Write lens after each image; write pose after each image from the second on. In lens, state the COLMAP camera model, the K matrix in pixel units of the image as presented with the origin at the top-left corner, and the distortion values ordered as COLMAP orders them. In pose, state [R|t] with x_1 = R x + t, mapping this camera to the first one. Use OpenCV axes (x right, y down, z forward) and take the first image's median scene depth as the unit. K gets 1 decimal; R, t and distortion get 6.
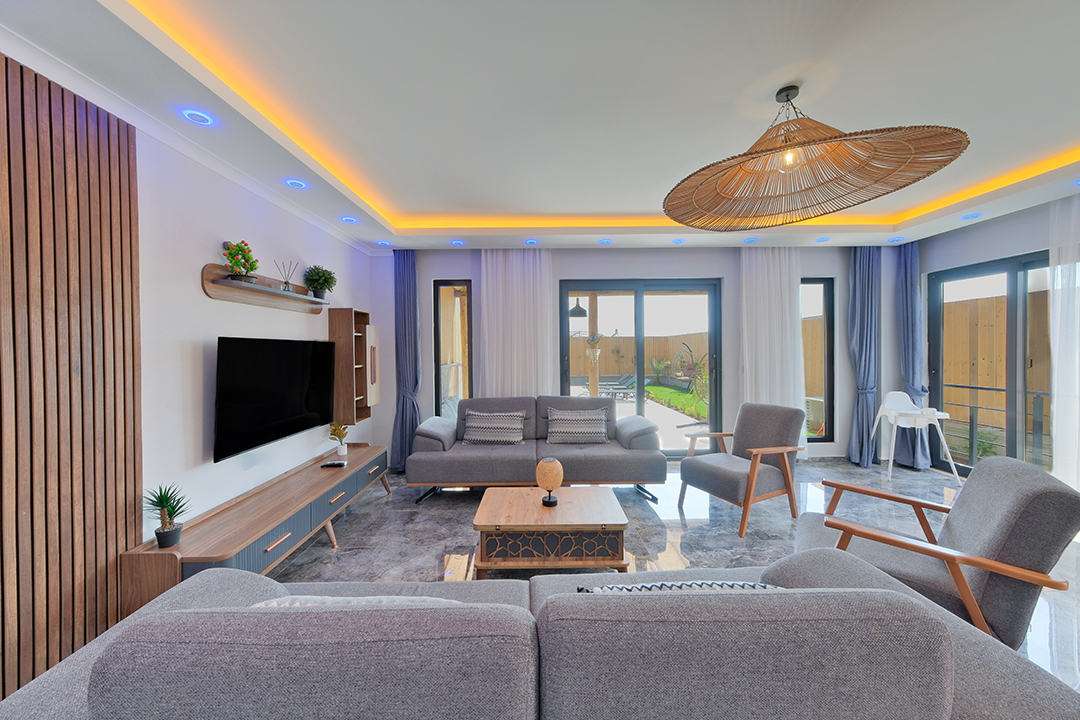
lens RADIAL K [[378.1, 0, 526.0], [0, 378.1, 362.7], [0, 0, 1]] dist [-0.004733, 0.000920]
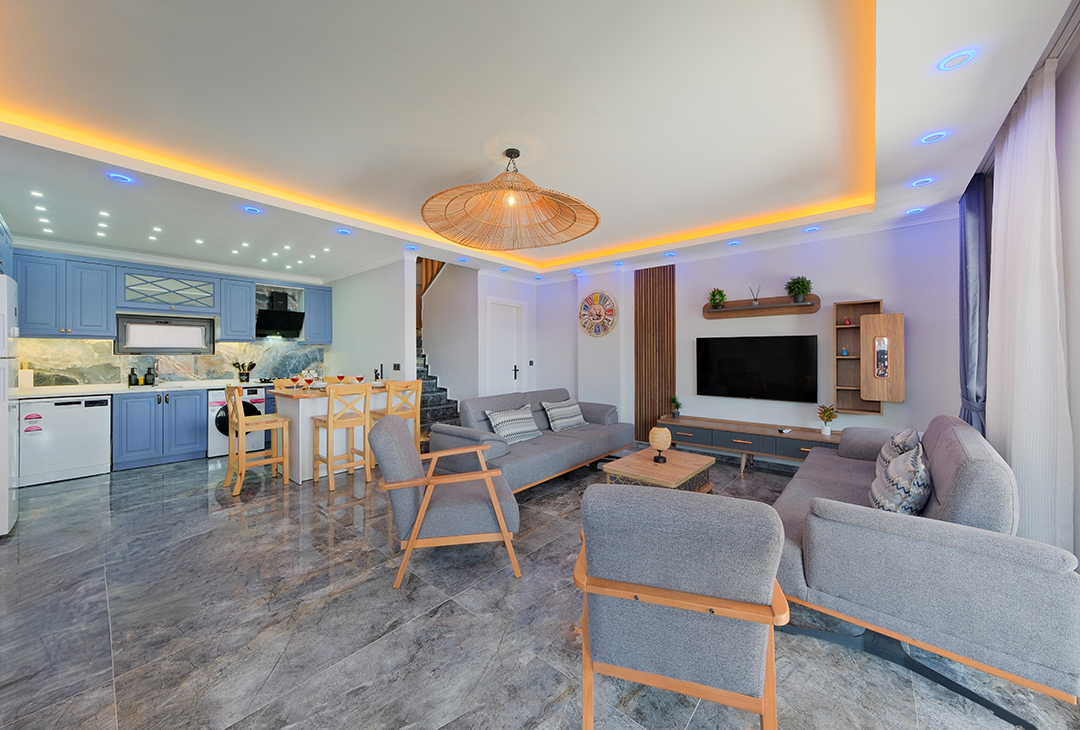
lens RADIAL K [[388.8, 0, 539.6], [0, 388.8, 362.8], [0, 0, 1]] dist [-0.008103, -0.000018]
pose [[-0.638351, 0.030916, -0.769124, 1.268170], [-0.016708, 0.998401, 0.054000, -0.024324], [0.769564, 0.047321, -0.636814, 1.446700]]
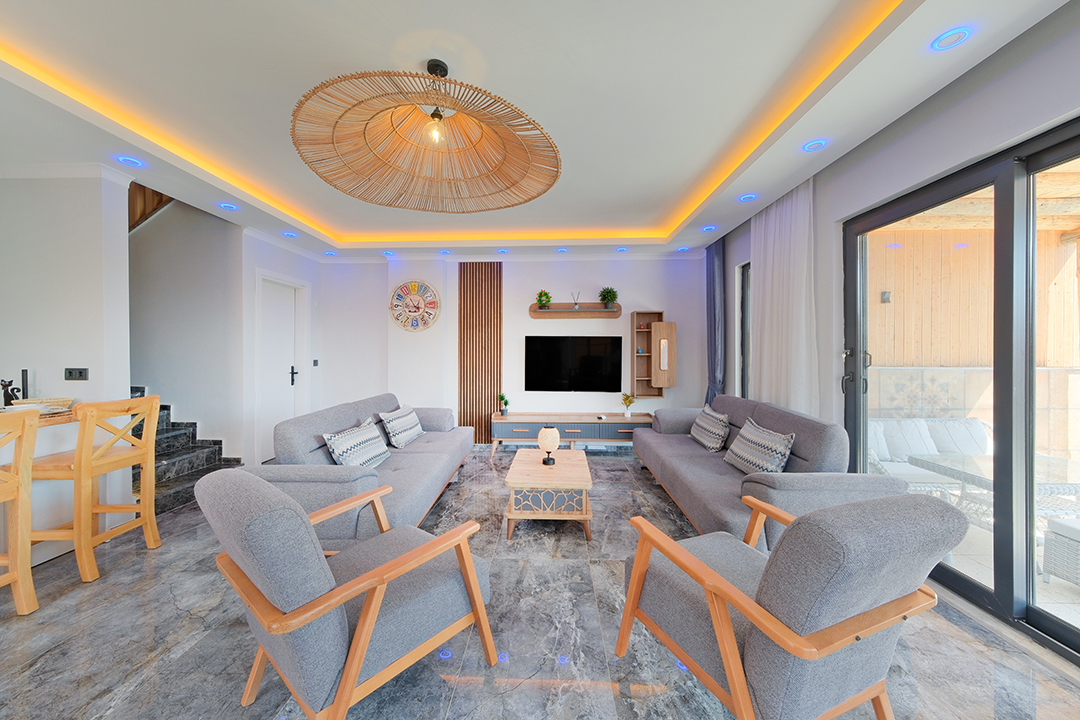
lens RADIAL K [[378.1, 0, 542.5], [0, 378.1, 358.5], [0, 0, 1]] dist [-0.004733, 0.000920]
pose [[-0.017007, 0.030729, -0.999383, 1.229416], [-0.035241, 0.998888, 0.031313, -0.005961], [0.999234, 0.035752, -0.015905, 0.945979]]
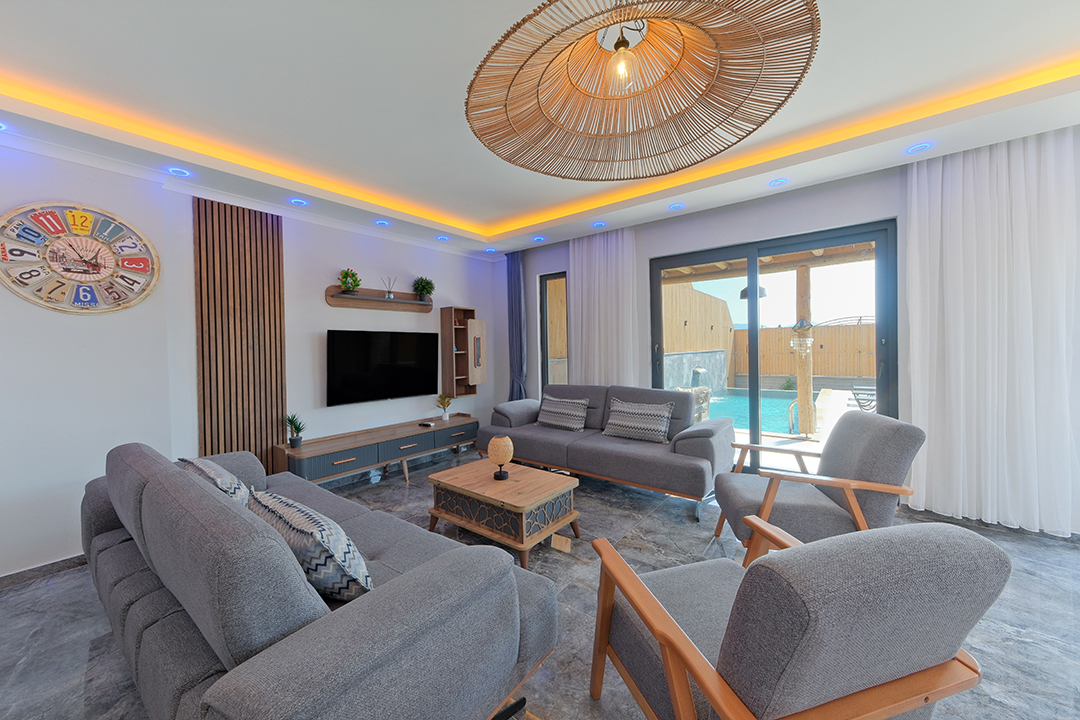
lens RADIAL K [[378.1, 0, 530.4], [0, 378.1, 364.8], [0, 0, 1]] dist [-0.004733, 0.000920]
pose [[0.785367, 0.023758, -0.618575, 0.743811], [-0.013509, 0.999683, 0.021244, 0.030405], [0.618884, -0.008328, 0.785439, 0.210379]]
